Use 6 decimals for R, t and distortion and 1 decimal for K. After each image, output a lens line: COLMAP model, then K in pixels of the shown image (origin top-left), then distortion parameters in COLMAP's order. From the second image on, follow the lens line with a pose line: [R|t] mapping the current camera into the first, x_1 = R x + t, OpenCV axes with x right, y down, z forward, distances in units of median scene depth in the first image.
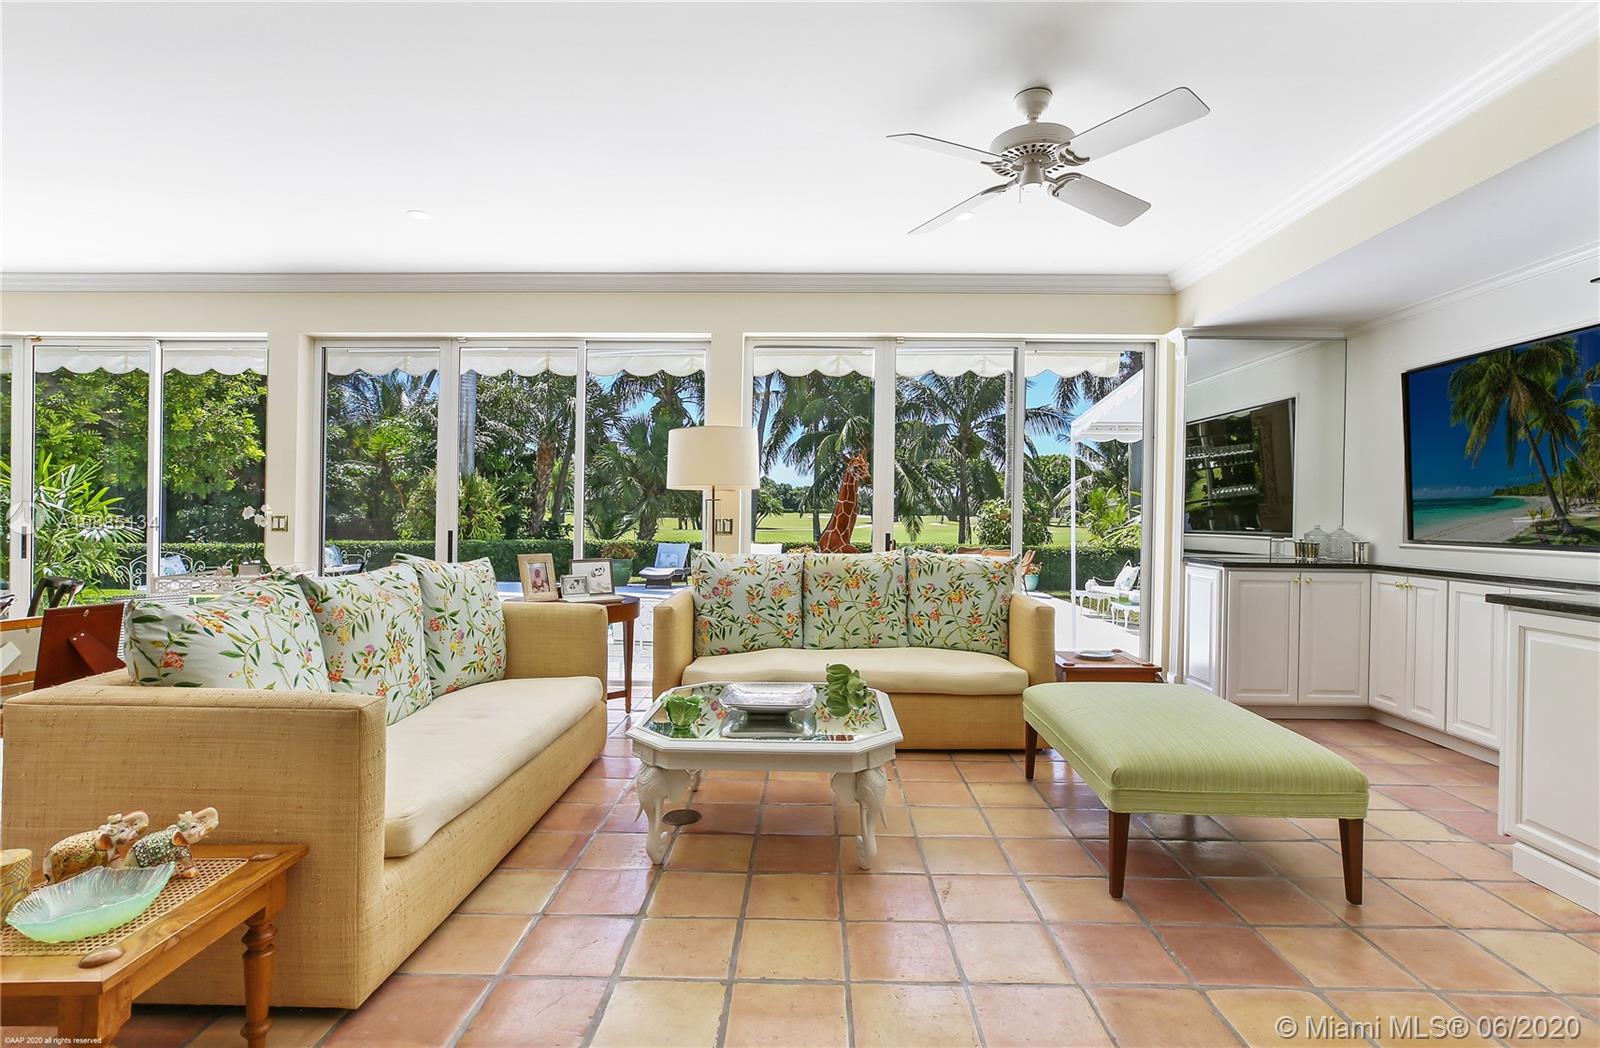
lens RADIAL K [[762.5, 0, 800.0], [0, 762.5, 524.0], [0, 0, 1]] dist [-0.025577, 0.017146]
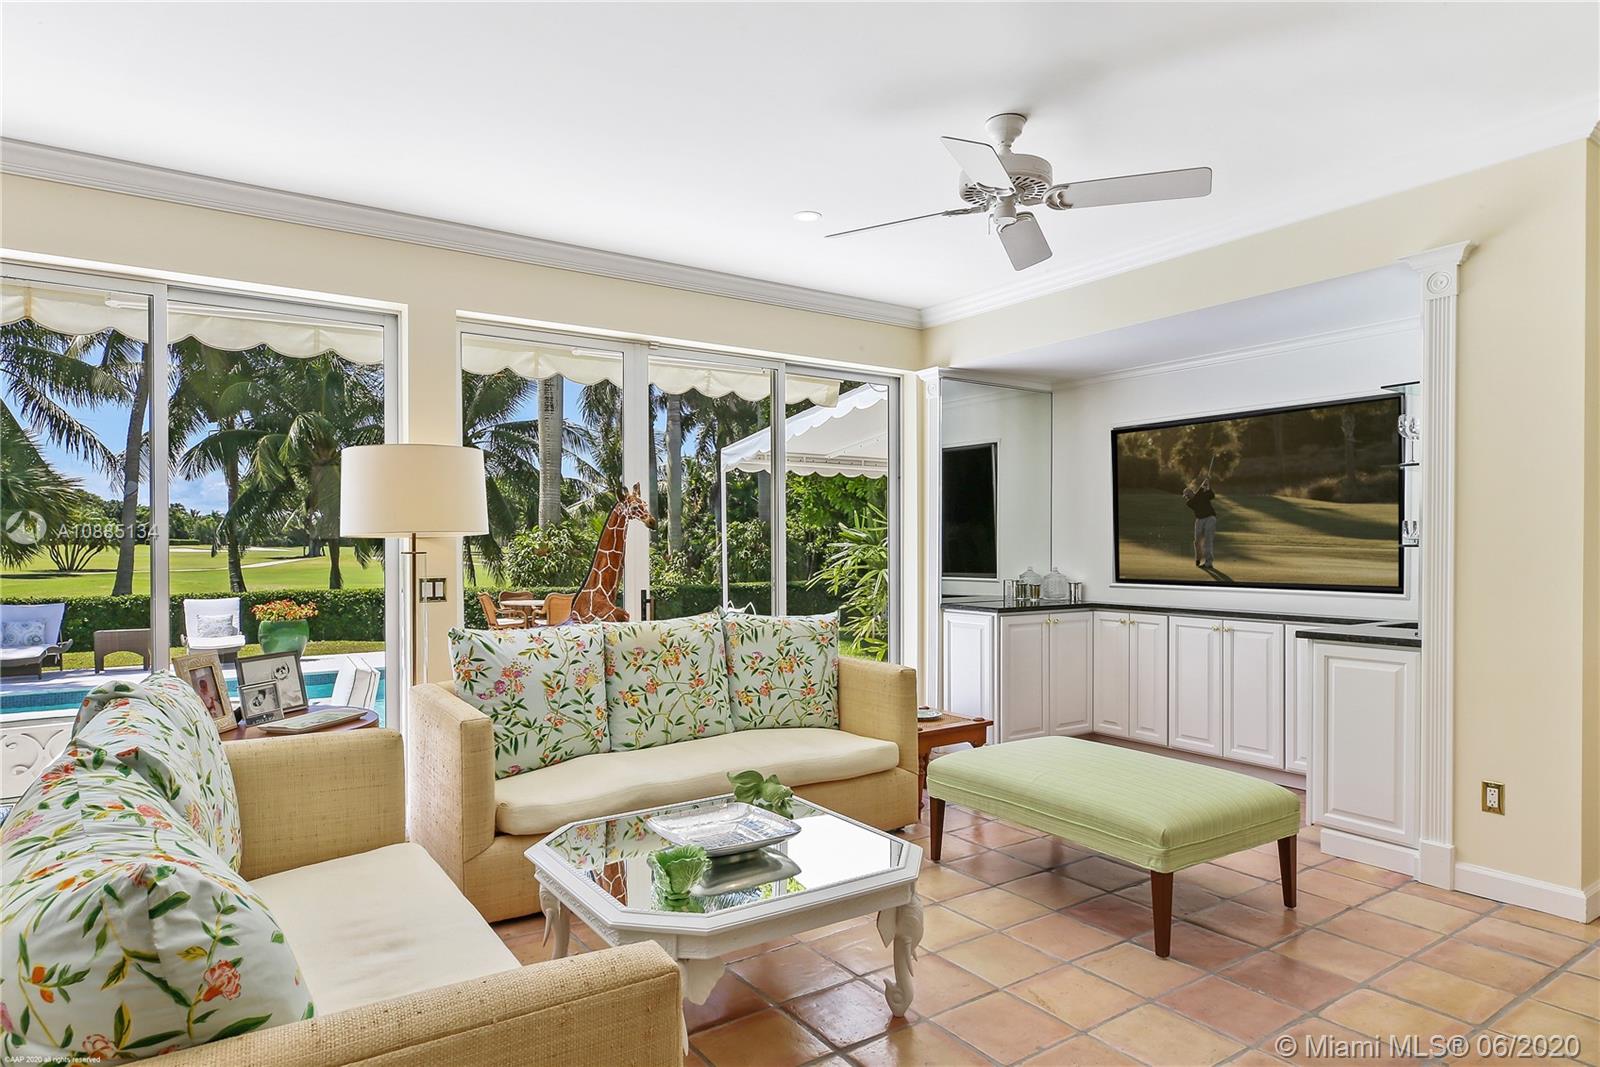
lens RADIAL K [[931.9, 0, 801.5], [0, 931.9, 562.3], [0, 0, 1]] dist [-0.002673, -0.000050]
pose [[0.814686, -0.021592, 0.579500, -0.374027], [0.016913, 0.999766, 0.013473, -0.031821], [-0.579655, -0.001175, 0.814861, 0.146673]]
